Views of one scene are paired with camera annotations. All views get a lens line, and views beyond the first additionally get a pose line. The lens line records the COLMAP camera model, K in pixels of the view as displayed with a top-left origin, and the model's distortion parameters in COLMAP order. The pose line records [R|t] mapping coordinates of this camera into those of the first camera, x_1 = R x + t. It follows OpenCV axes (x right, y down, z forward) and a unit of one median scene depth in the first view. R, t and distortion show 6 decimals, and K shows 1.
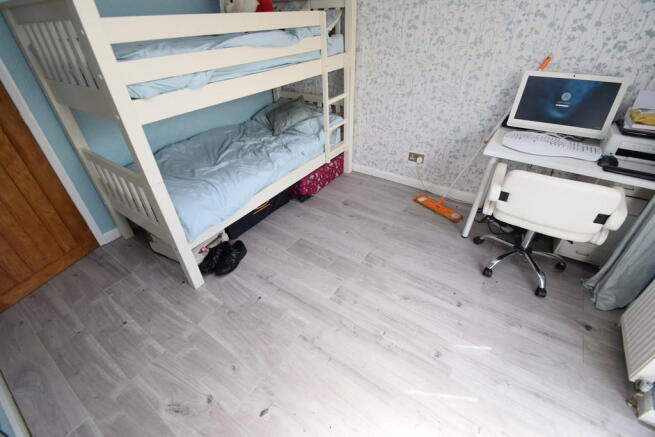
lens RADIAL K [[288.3, 0, 326.0], [0, 288.3, 215.6], [0, 0, 1]] dist [0.009222, -0.013226]
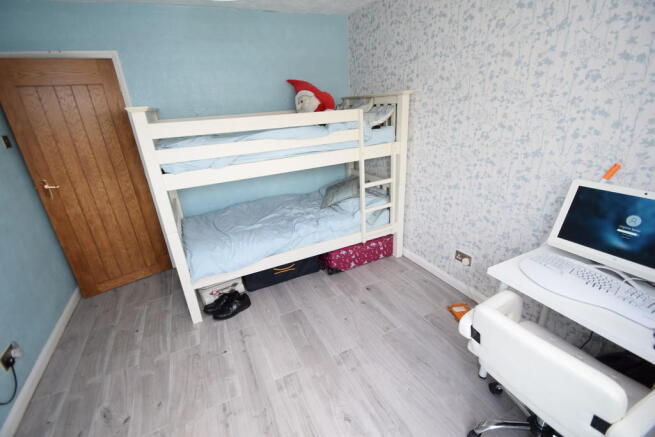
lens RADIAL K [[288.3, 0, 326.0], [0, 288.3, 215.6], [0, 0, 1]] dist [0.009222, -0.013226]
pose [[0.869106, 0.161488, -0.467522, 0.405627], [-0.257958, 0.954465, -0.149849, -0.105793], [0.422035, 0.250836, 0.871188, 0.074112]]
